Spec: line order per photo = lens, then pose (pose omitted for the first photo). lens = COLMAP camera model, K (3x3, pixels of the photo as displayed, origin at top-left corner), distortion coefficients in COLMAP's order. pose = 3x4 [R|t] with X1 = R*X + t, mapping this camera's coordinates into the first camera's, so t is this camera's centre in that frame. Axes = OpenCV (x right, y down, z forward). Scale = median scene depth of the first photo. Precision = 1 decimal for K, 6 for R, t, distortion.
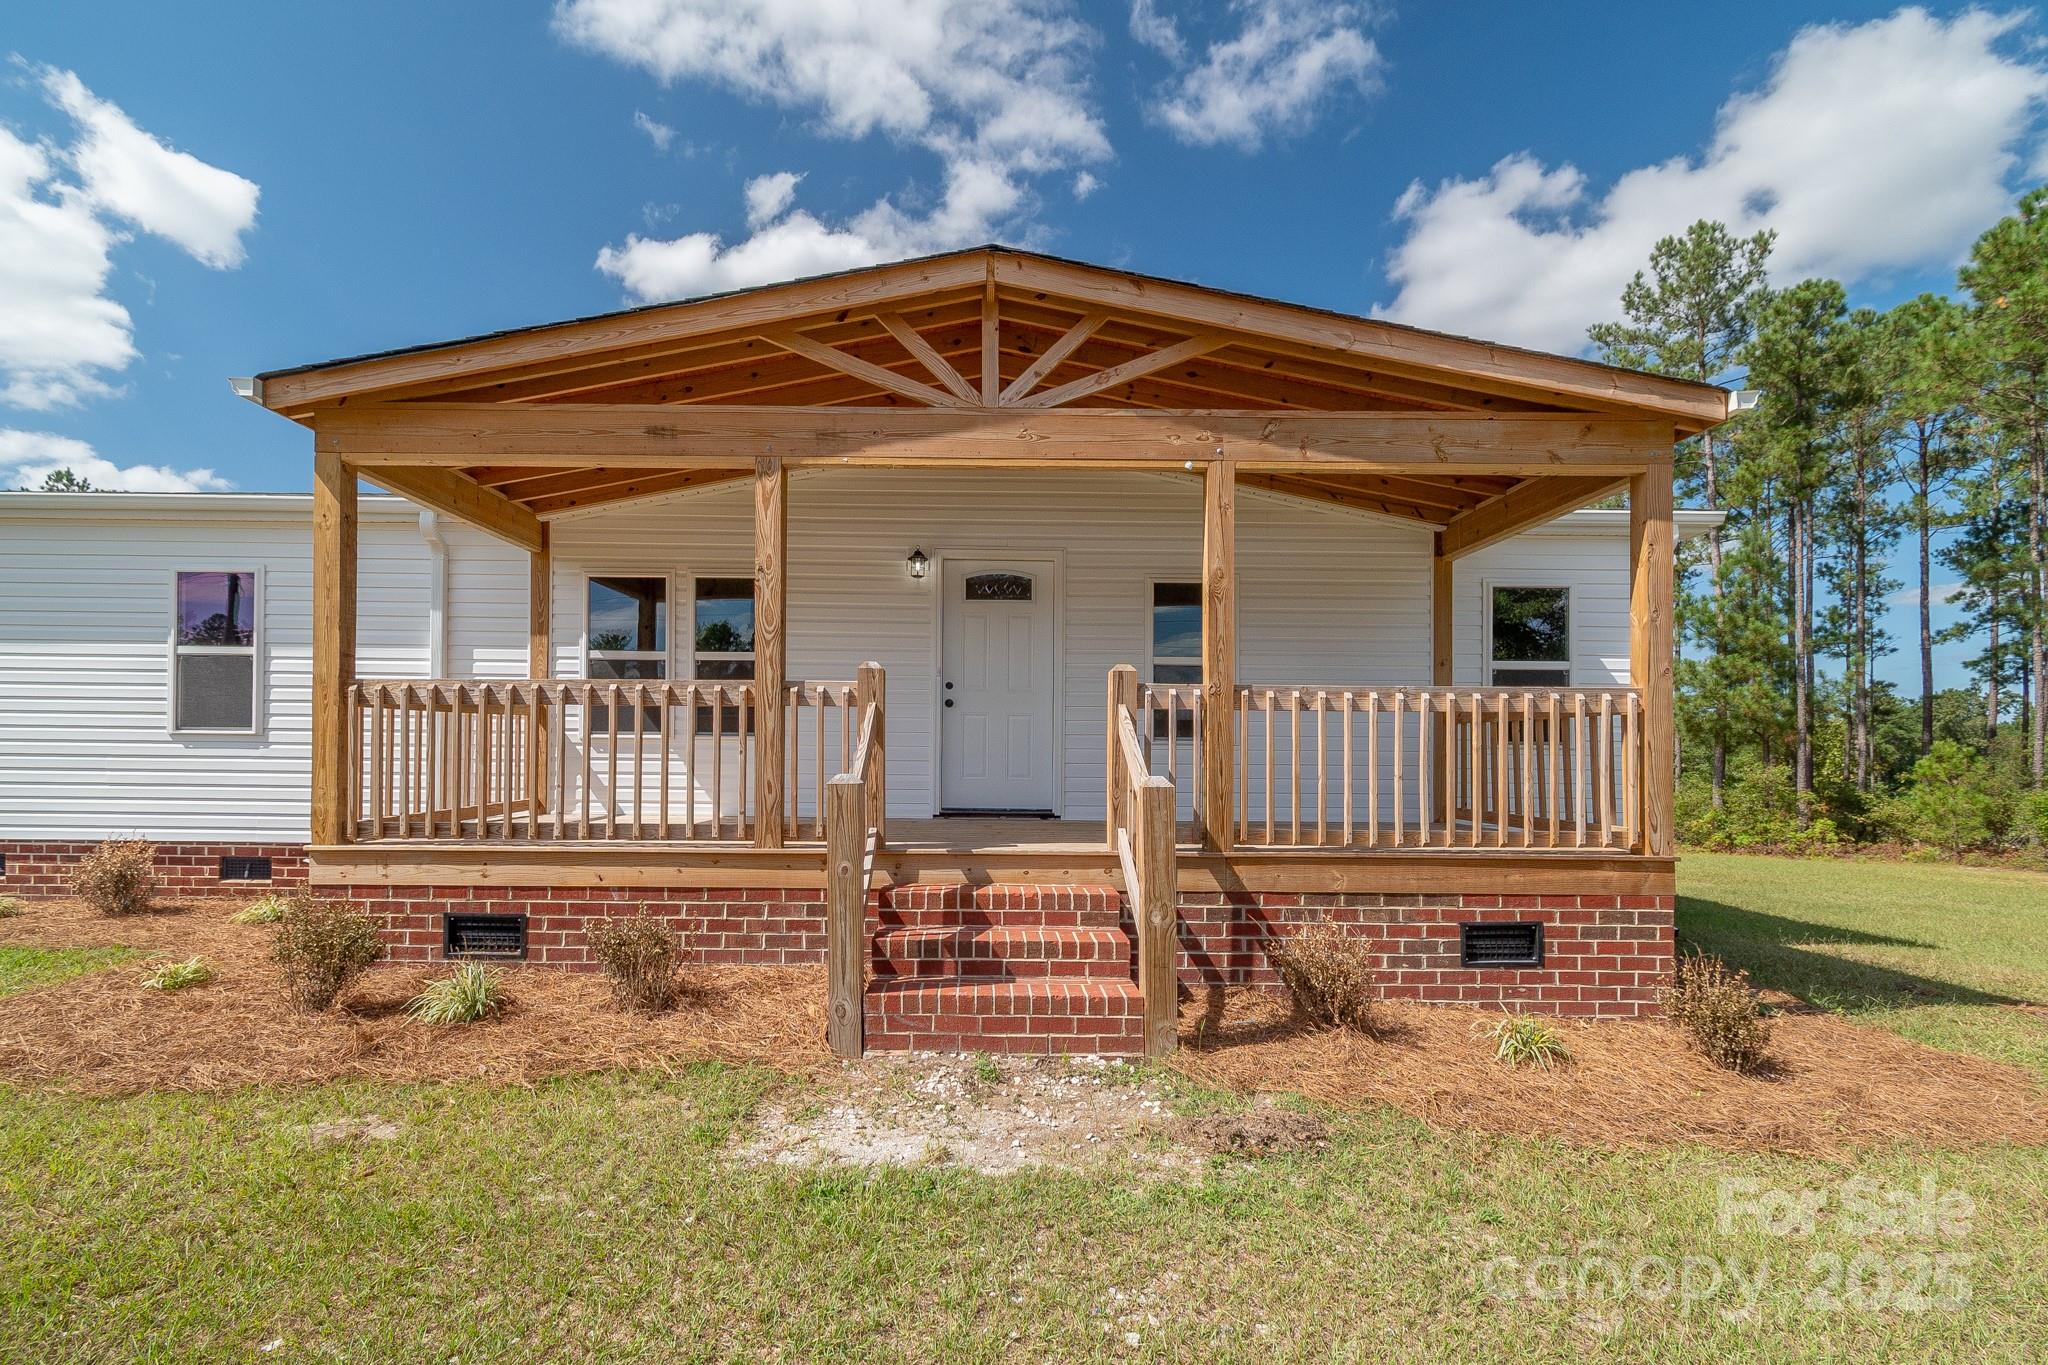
lens RADIAL K [[952.0, 0, 987.2], [0, 952.0, 763.8], [0, 0, 1]] dist [0.006982, -0.000337]
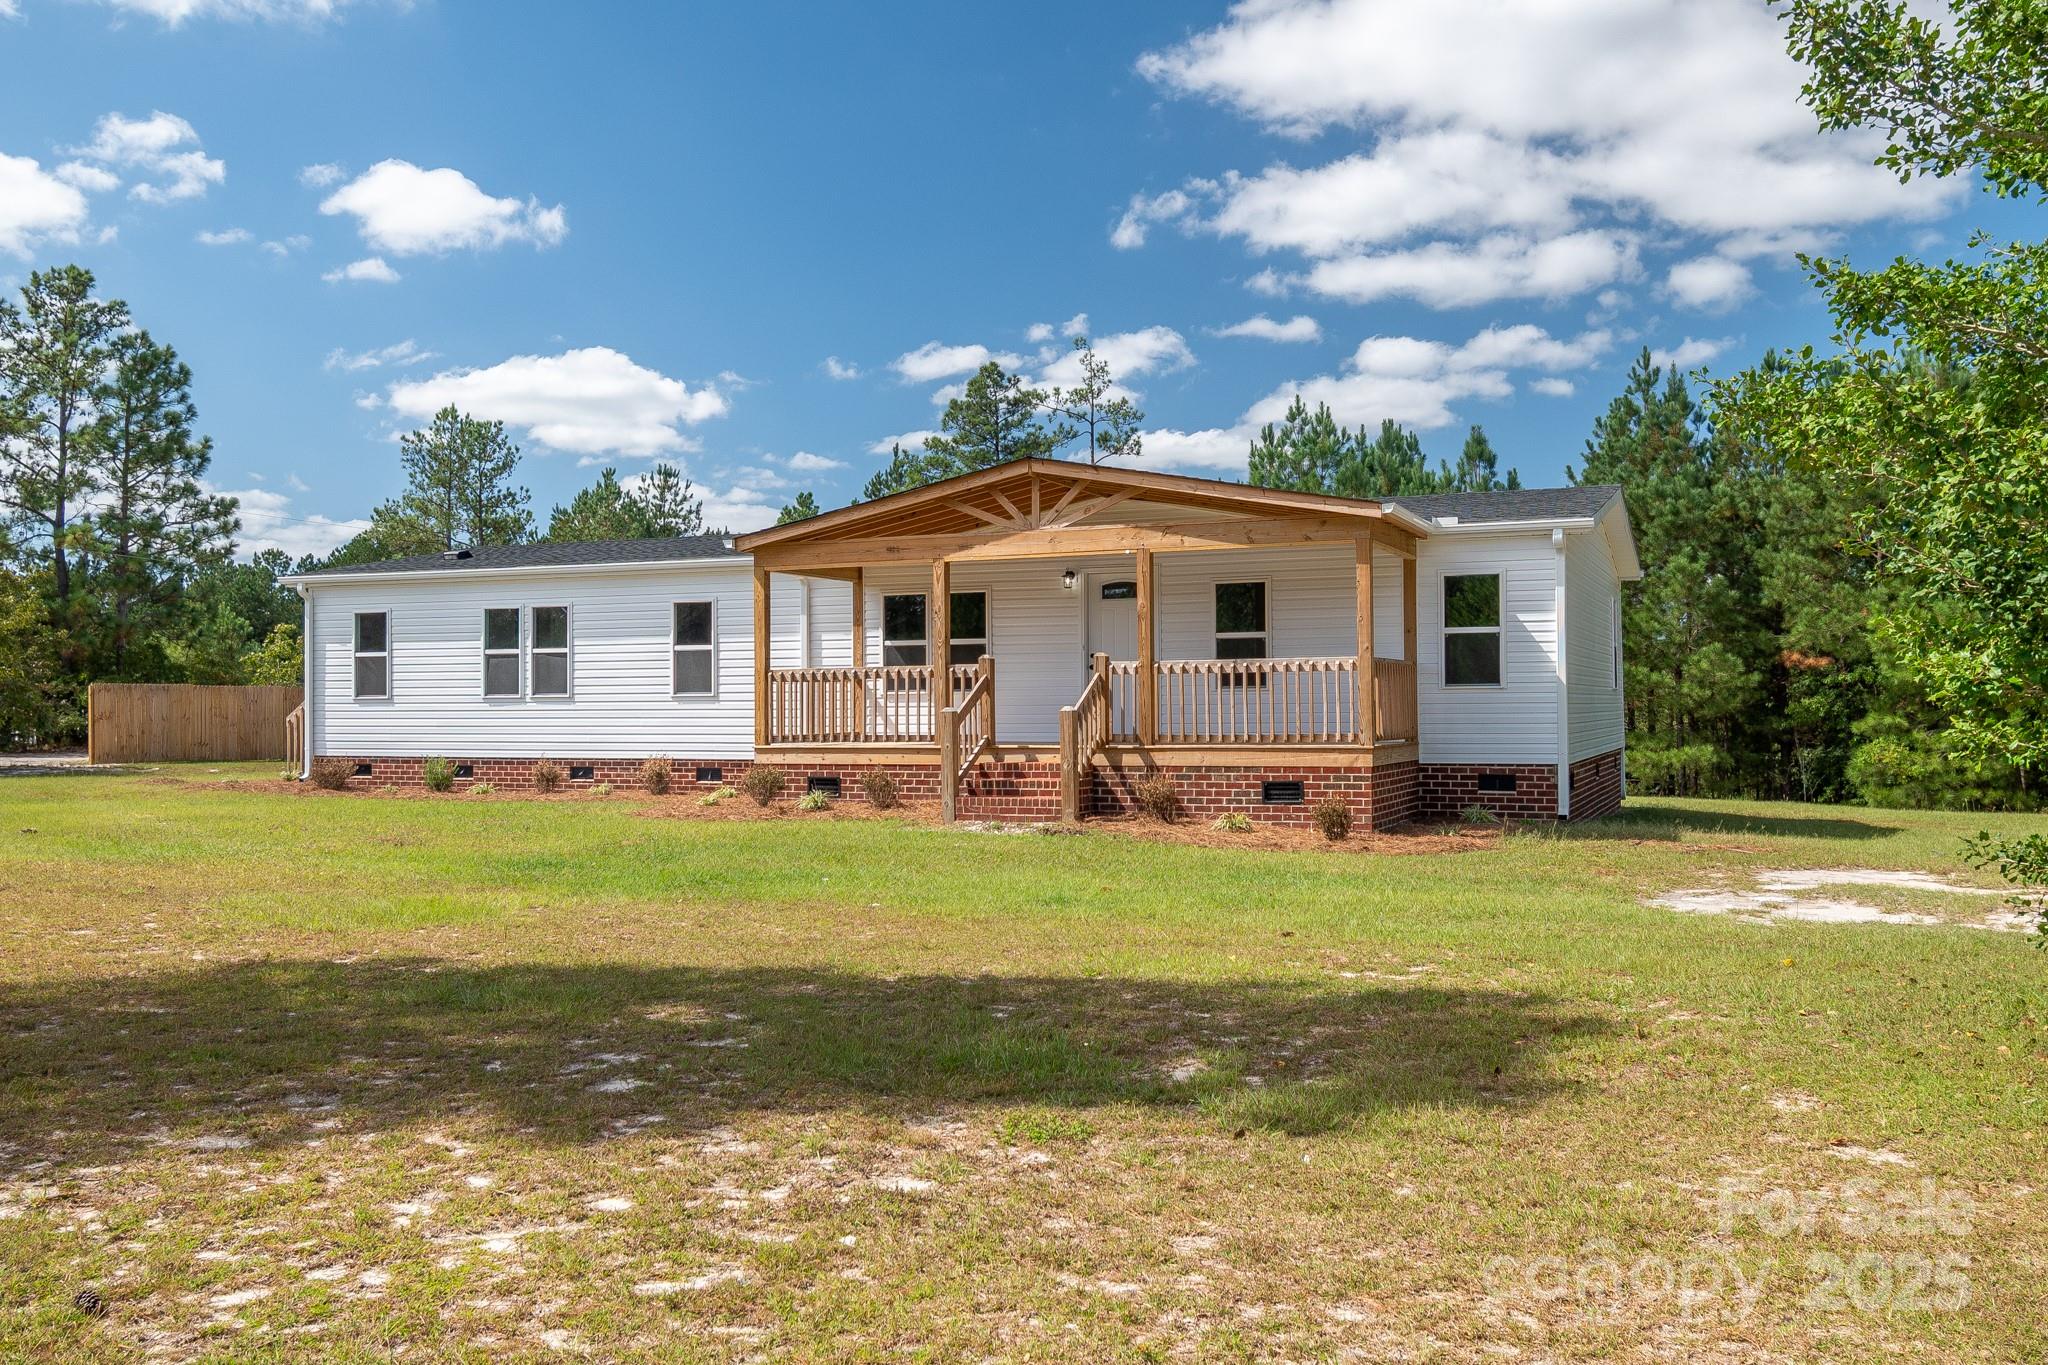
lens RADIAL K [[1790.1, 0, 1021.6], [0, 1790.1, 753.6], [0, 0, 1]] dist [0.063170, 0.190154]
pose [[0.917285, -0.006389, -0.398180, 1.501565], [0.011693, 0.999872, 0.010893, 0.064713], [0.398060, -0.014648, 0.917243, -2.544983]]
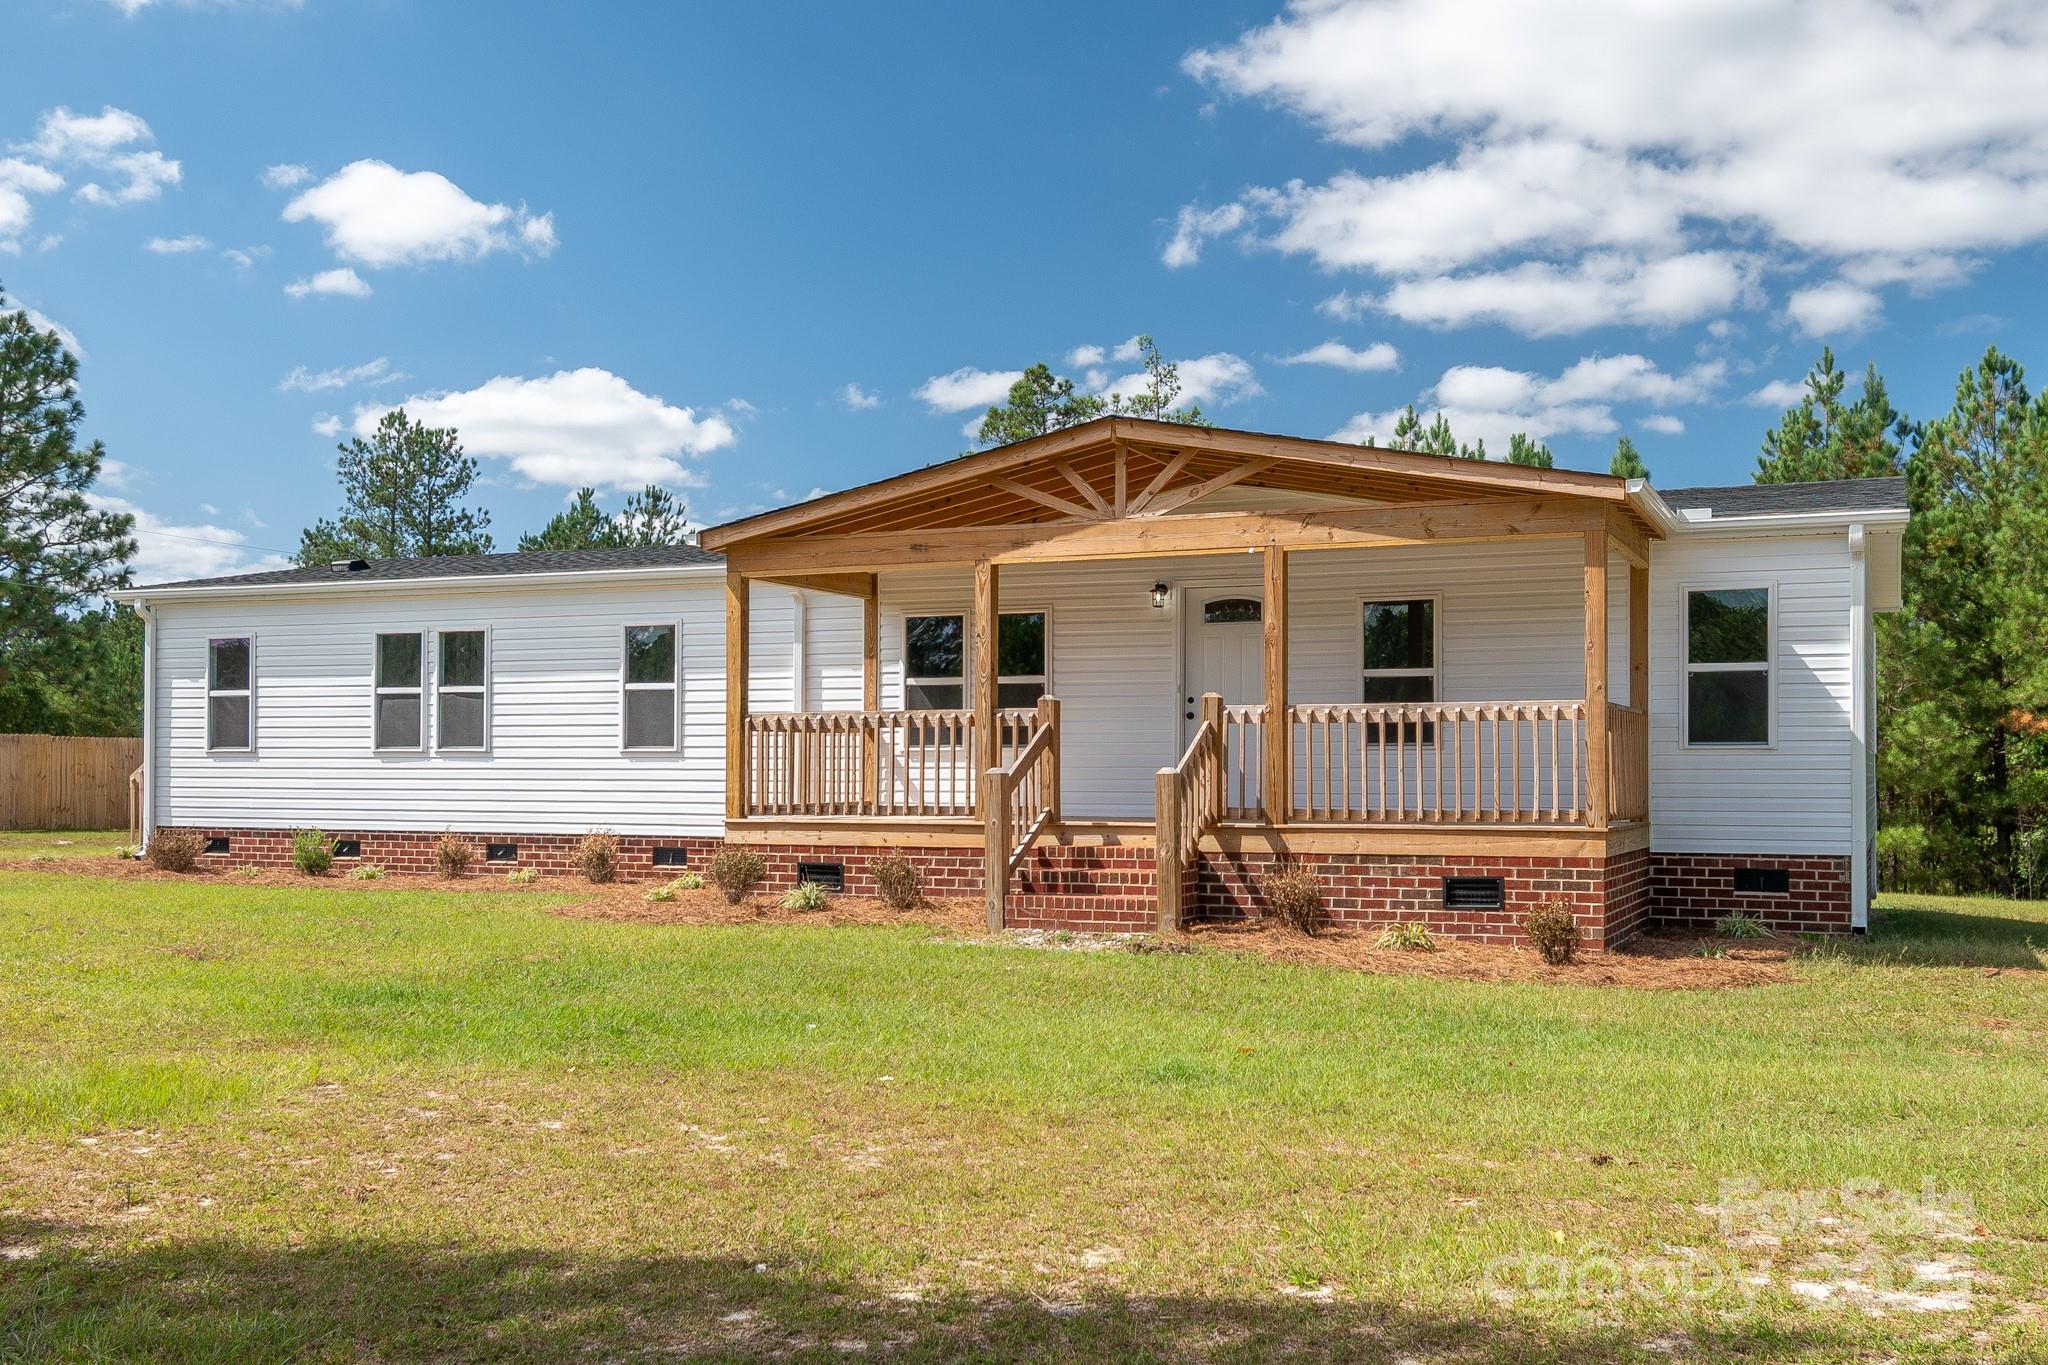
lens RADIAL K [[2001.7, 0, 1062.8], [0, 2001.7, 816.1], [0, 0, 1]] dist [0.052095, 0.010077]
pose [[0.917901, -0.000229, -0.396810, 1.134676], [0.002446, 0.999984, 0.005081, 0.064113], [0.396802, -0.005634, 0.917887, -1.844496]]
